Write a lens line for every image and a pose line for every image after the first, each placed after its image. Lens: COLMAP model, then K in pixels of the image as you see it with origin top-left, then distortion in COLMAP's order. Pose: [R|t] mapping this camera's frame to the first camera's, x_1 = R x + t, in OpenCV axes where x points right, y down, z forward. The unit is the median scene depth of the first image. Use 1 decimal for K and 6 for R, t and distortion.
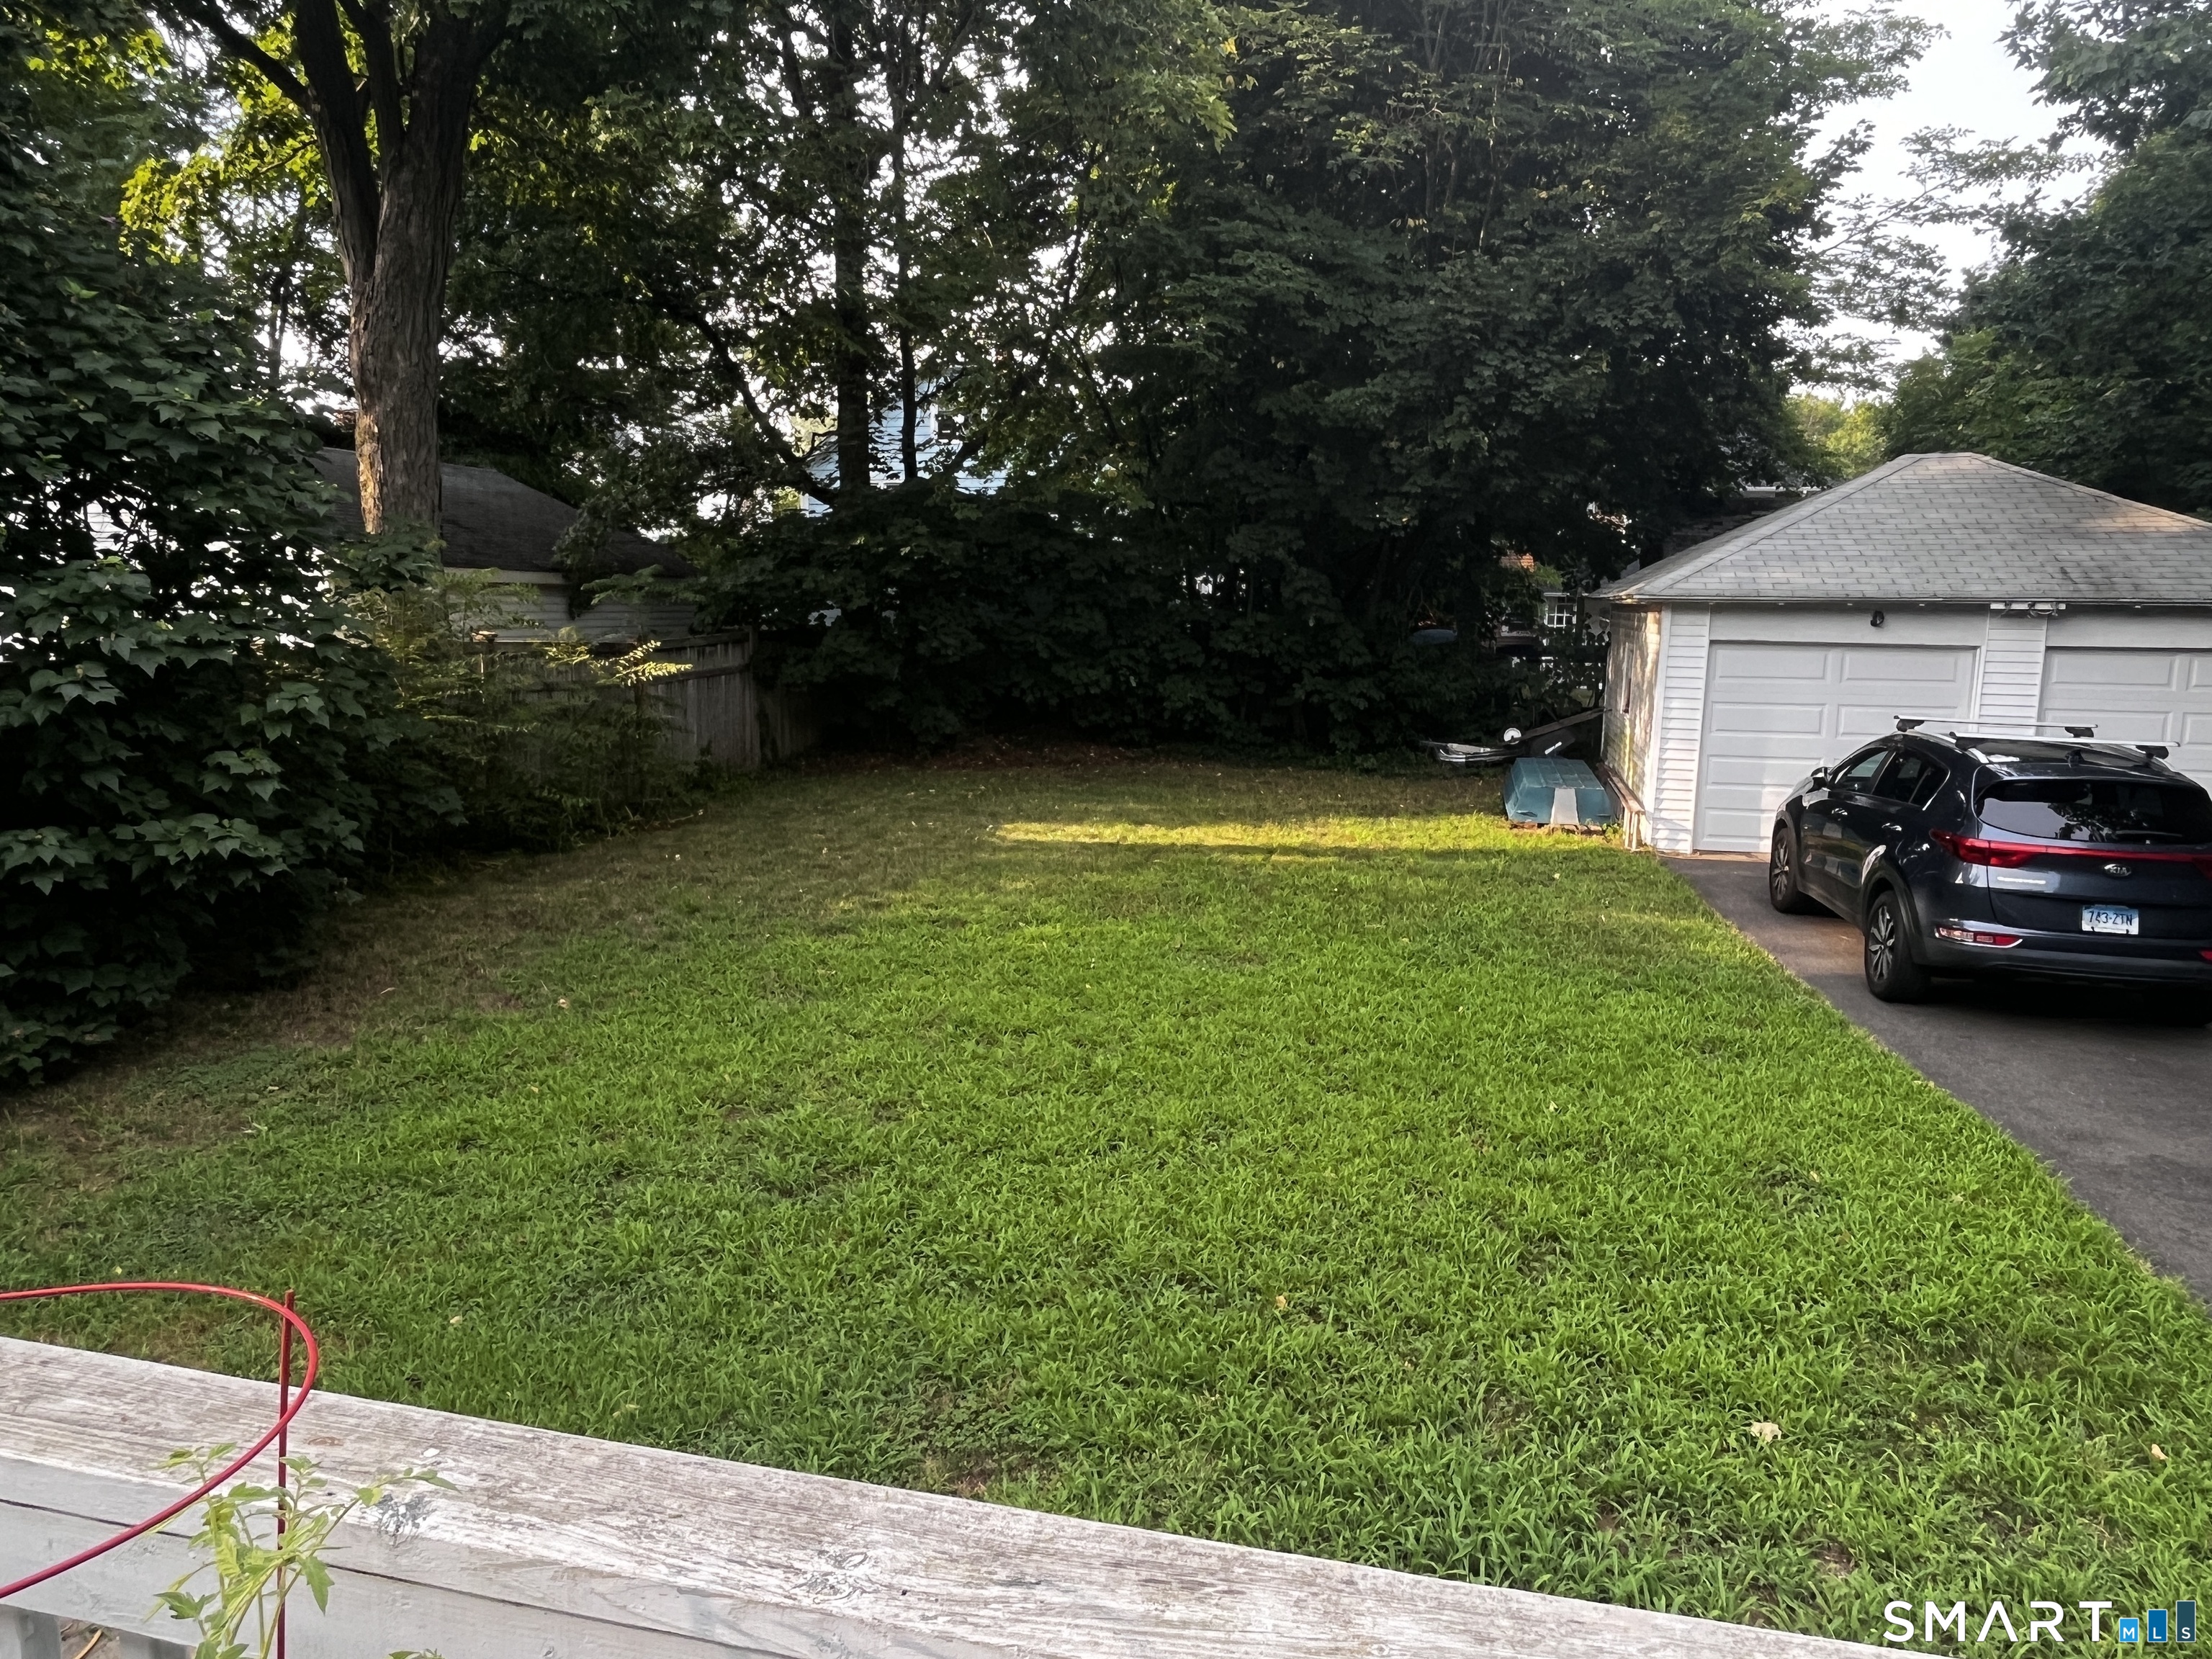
lens RADIAL K [[1459.7, 0, 1106.0], [0, 1459.7, 829.5], [0, 0, 1]] dist [-0.000389, -0.002068]
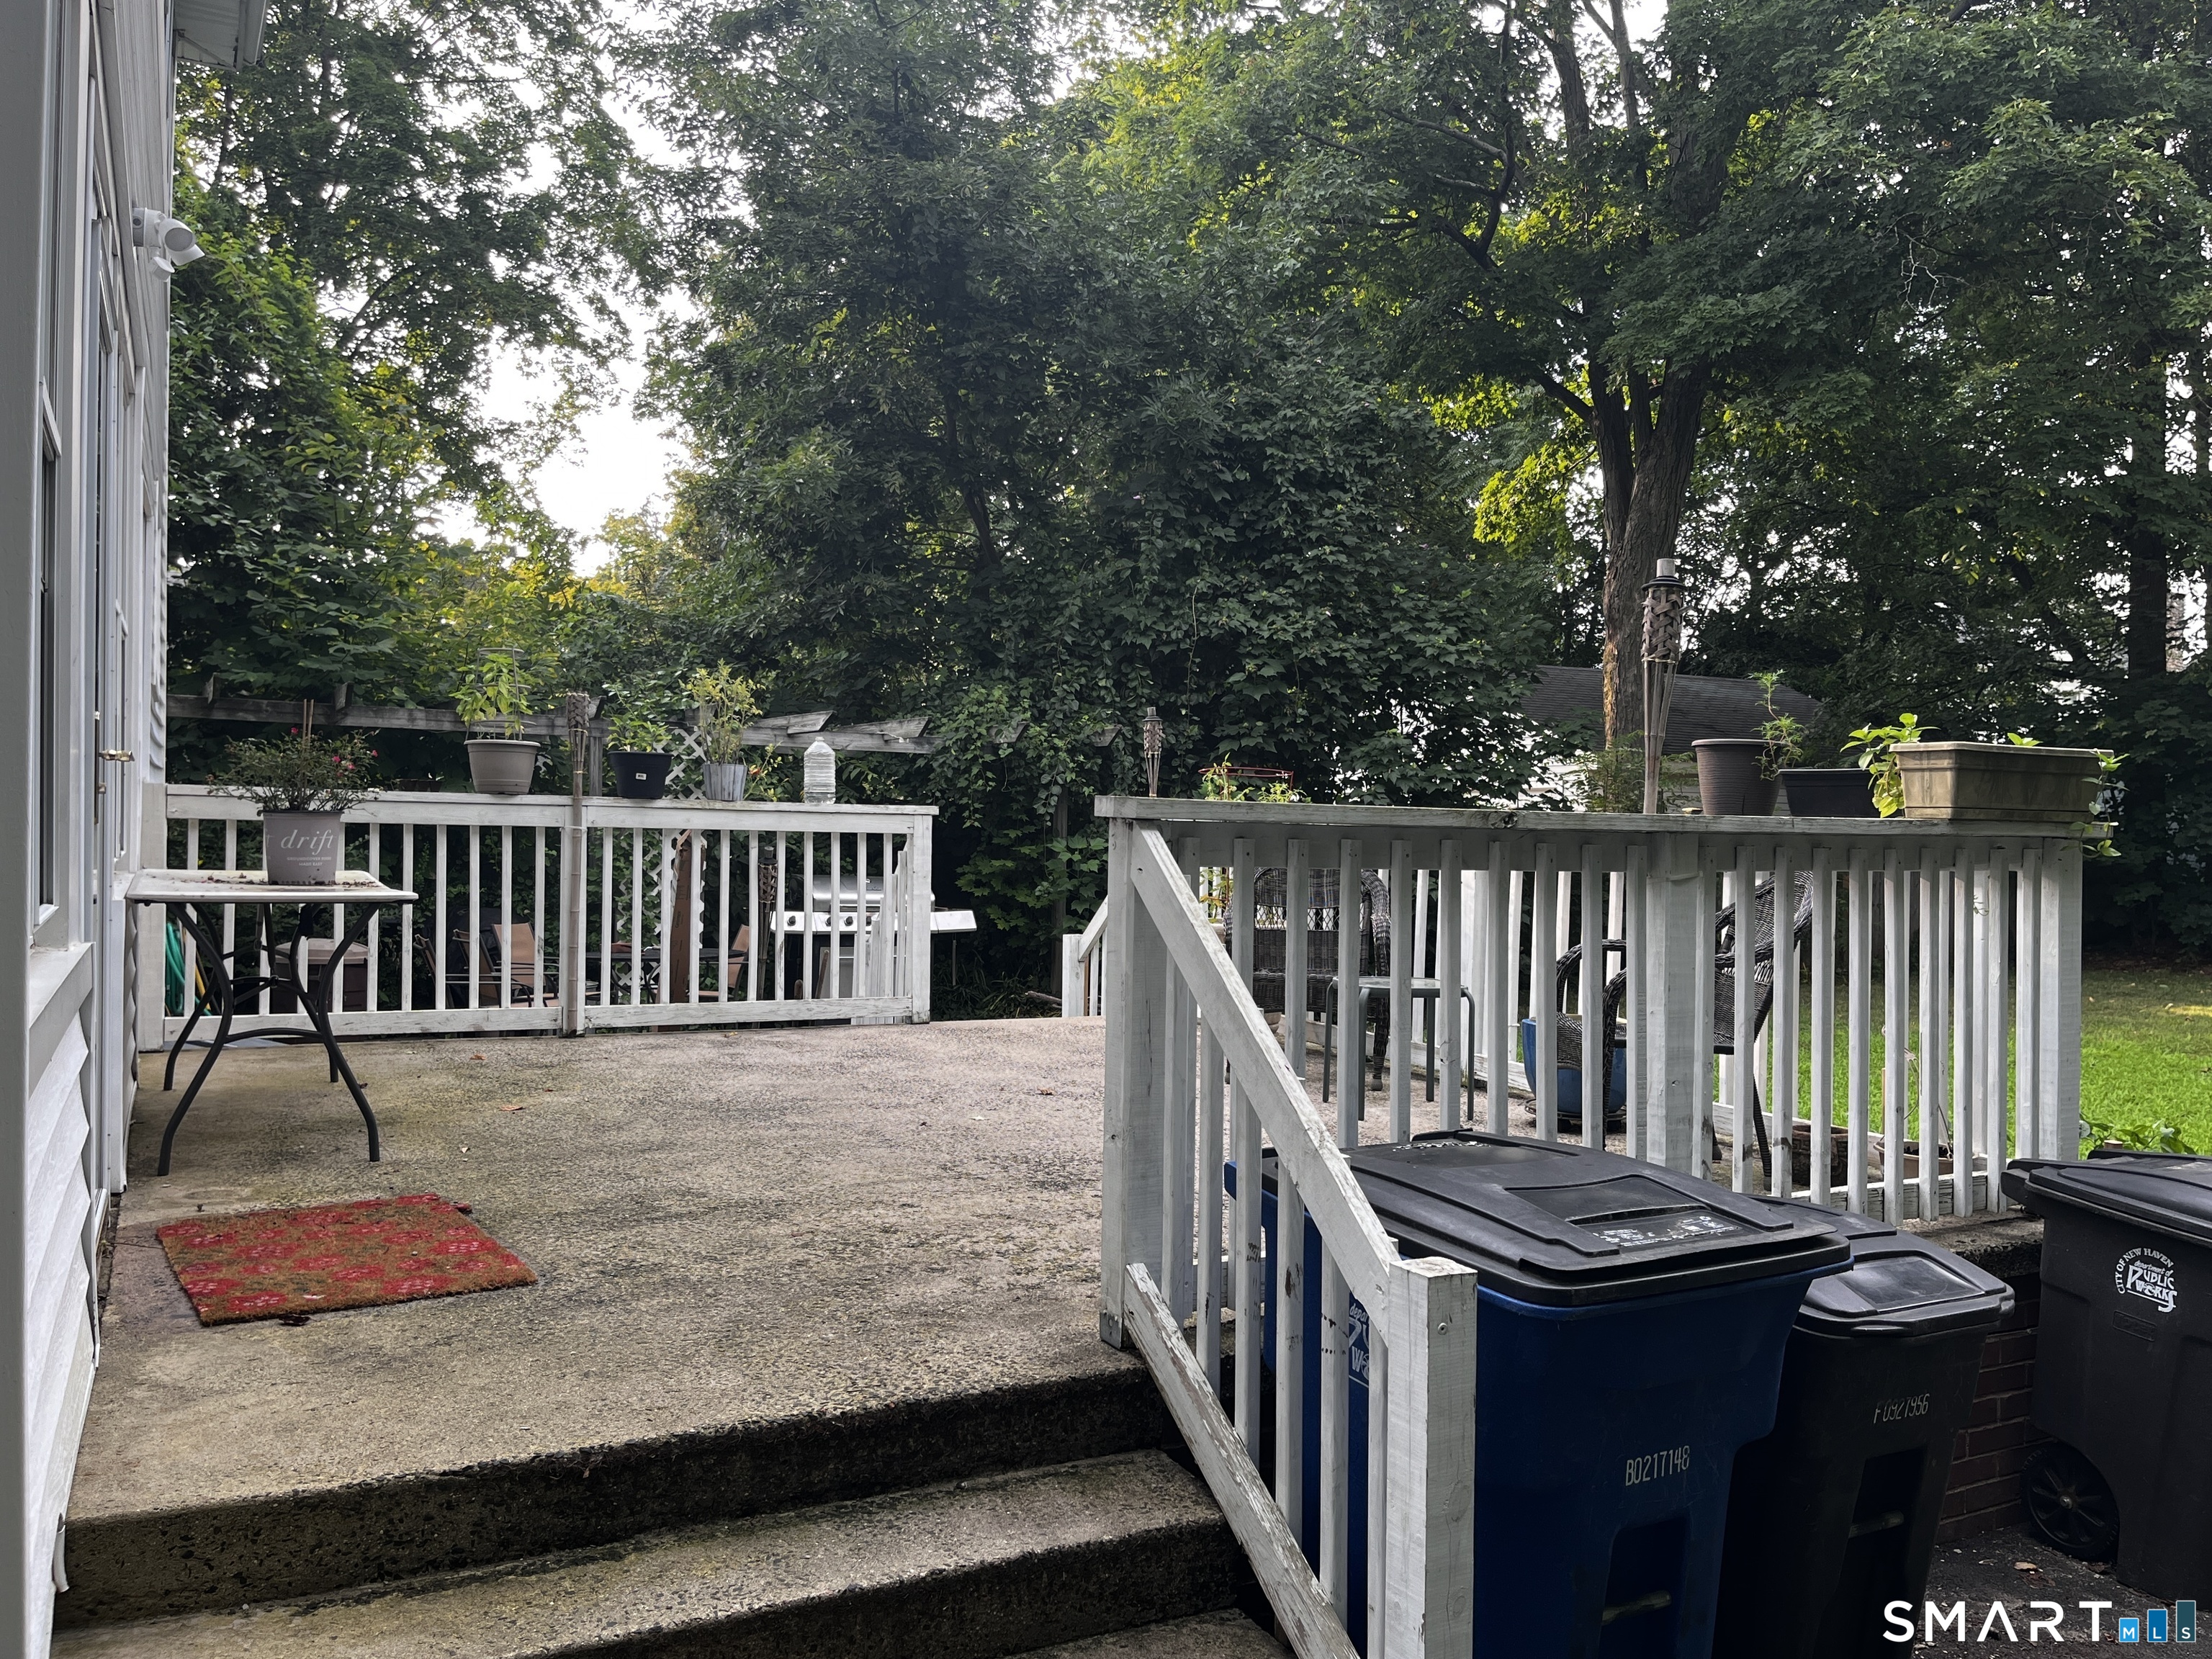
lens RADIAL K [[1747.1, 0, 1106.0], [0, 1747.1, 829.5], [0, 0, 1]] dist [0.003637, 0.002925]
pose [[0.678859, -0.006892, -0.734236, 0.336713], [-0.113091, 0.987043, -0.113826, 0.112111], [0.725507, 0.160307, 0.669284, -0.352216]]
